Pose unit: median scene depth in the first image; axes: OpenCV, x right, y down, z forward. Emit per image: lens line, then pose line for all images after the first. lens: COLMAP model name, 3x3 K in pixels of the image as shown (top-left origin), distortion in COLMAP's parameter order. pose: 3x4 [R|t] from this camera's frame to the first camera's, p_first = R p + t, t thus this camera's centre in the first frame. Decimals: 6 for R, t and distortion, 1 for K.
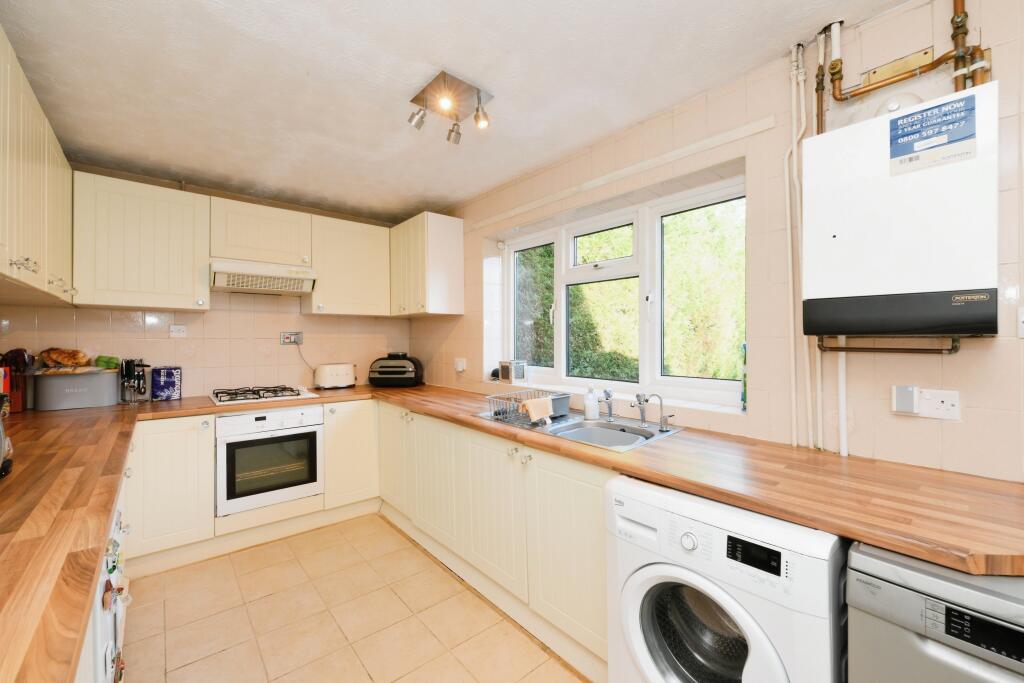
lens RADIAL K [[411.2, 0, 521.9], [0, 411.2, 339.1], [0, 0, 1]] dist [0.001999, 0.000207]
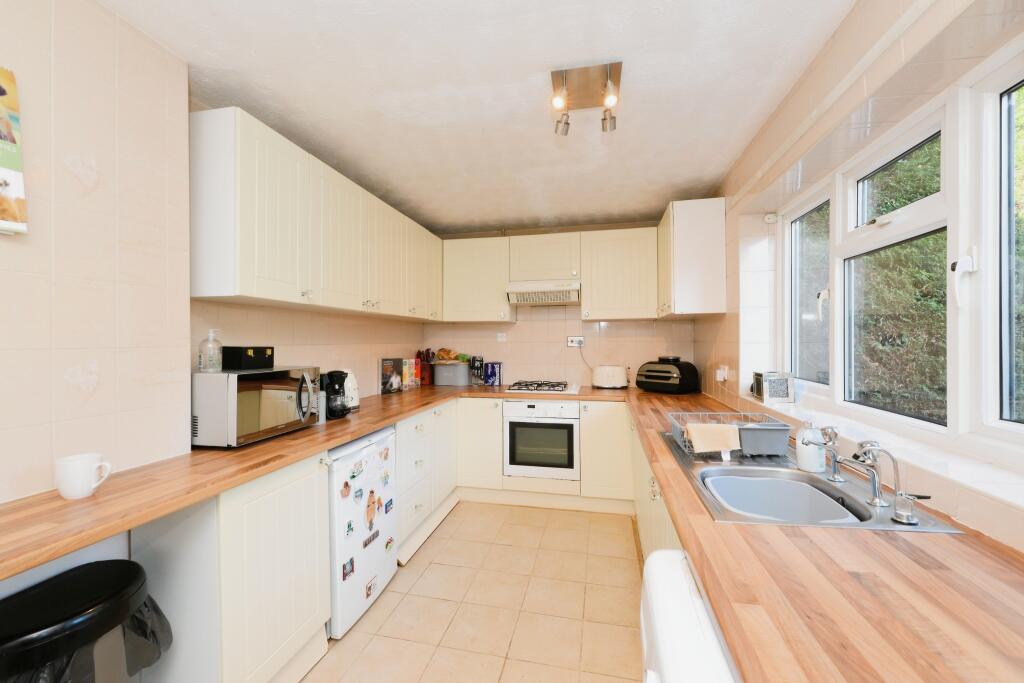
lens RADIAL K [[411.2, 0, 517.1], [0, 411.2, 342.5], [0, 0, 1]] dist [0.001999, 0.000207]
pose [[0.602793, 0.001079, -0.797897, 0.312474], [0.002821, 0.999990, 0.003483, -0.005003], [0.797892, -0.004350, 0.602784, 0.197945]]
